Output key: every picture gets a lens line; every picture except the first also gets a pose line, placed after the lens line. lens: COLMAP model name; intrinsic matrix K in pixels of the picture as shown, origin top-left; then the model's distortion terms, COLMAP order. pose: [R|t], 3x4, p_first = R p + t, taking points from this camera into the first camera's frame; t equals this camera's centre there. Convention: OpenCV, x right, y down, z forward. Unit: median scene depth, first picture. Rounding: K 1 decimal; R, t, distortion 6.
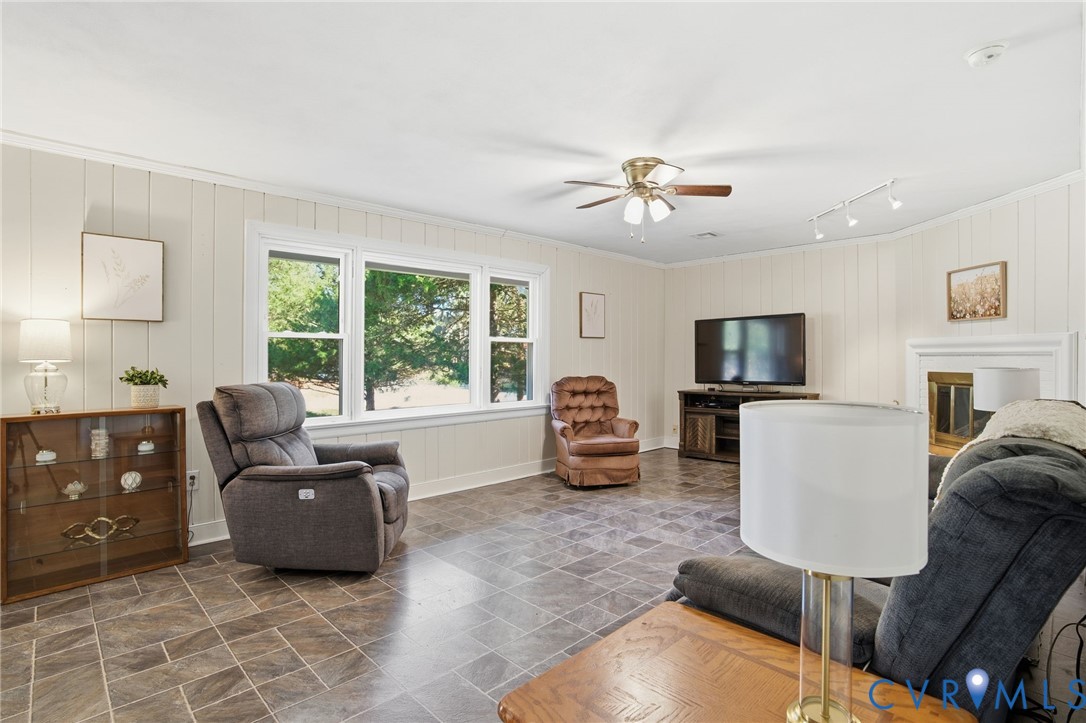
lens RADIAL K [[546.7, 0, 542.5], [0, 546.7, 355.7], [0, 0, 1]] dist [-0.061145, 0.035176]
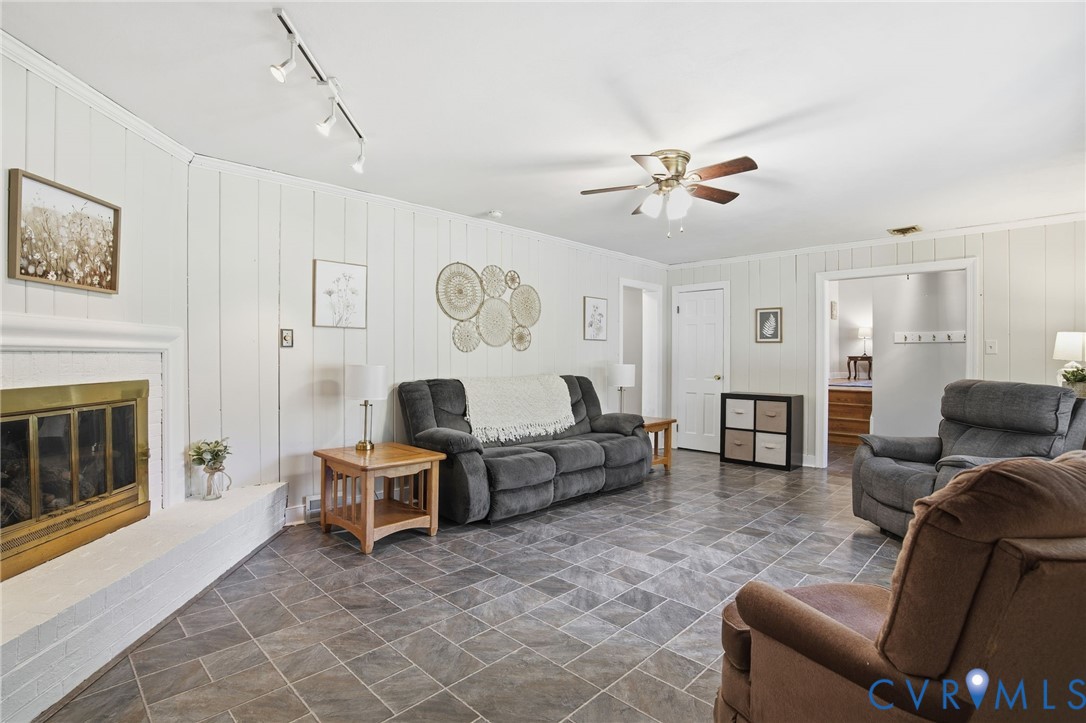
lens RADIAL K [[546.7, 0, 542.5], [0, 546.7, 355.7], [0, 0, 1]] dist [-0.061145, 0.035176]
pose [[-0.999745, -0.005209, -0.021976, 0.367260], [-0.005187, 0.999986, -0.001073, 0.000503], [0.021981, -0.000959, -0.999758, 1.668028]]
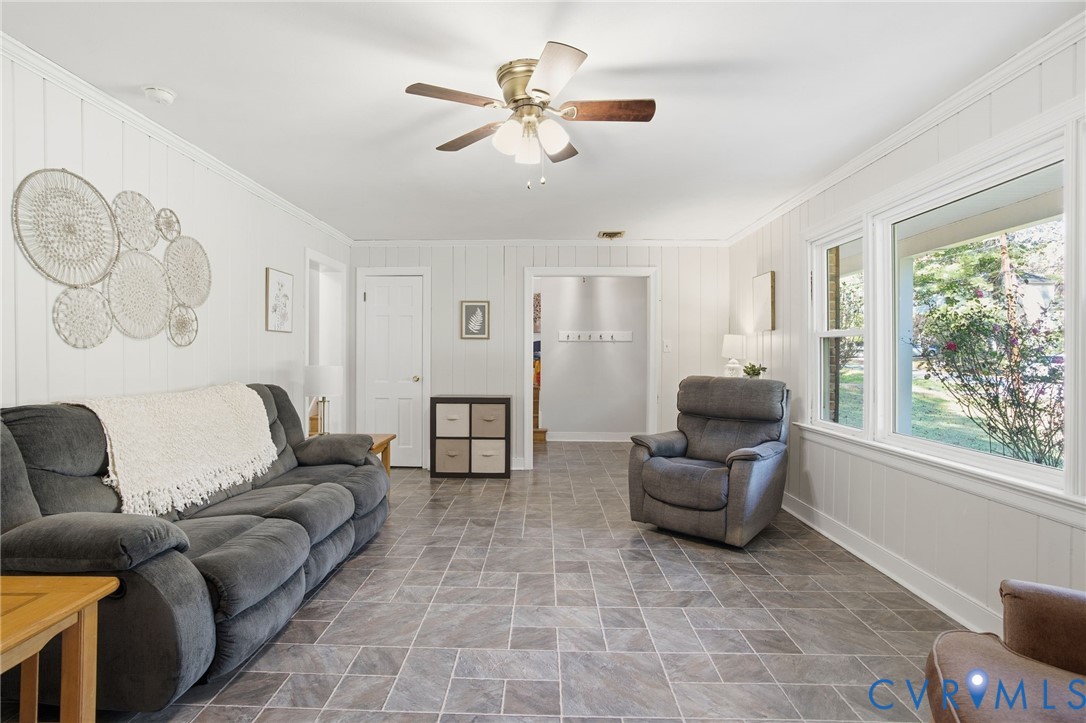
lens RADIAL K [[546.7, 0, 542.5], [0, 546.7, 355.7], [0, 0, 1]] dist [-0.061145, 0.035176]
pose [[-0.711769, -0.000736, -0.702414, 0.554908], [-0.003870, 0.999988, 0.002875, -0.003321], [0.702403, 0.004765, -0.711763, 1.275005]]
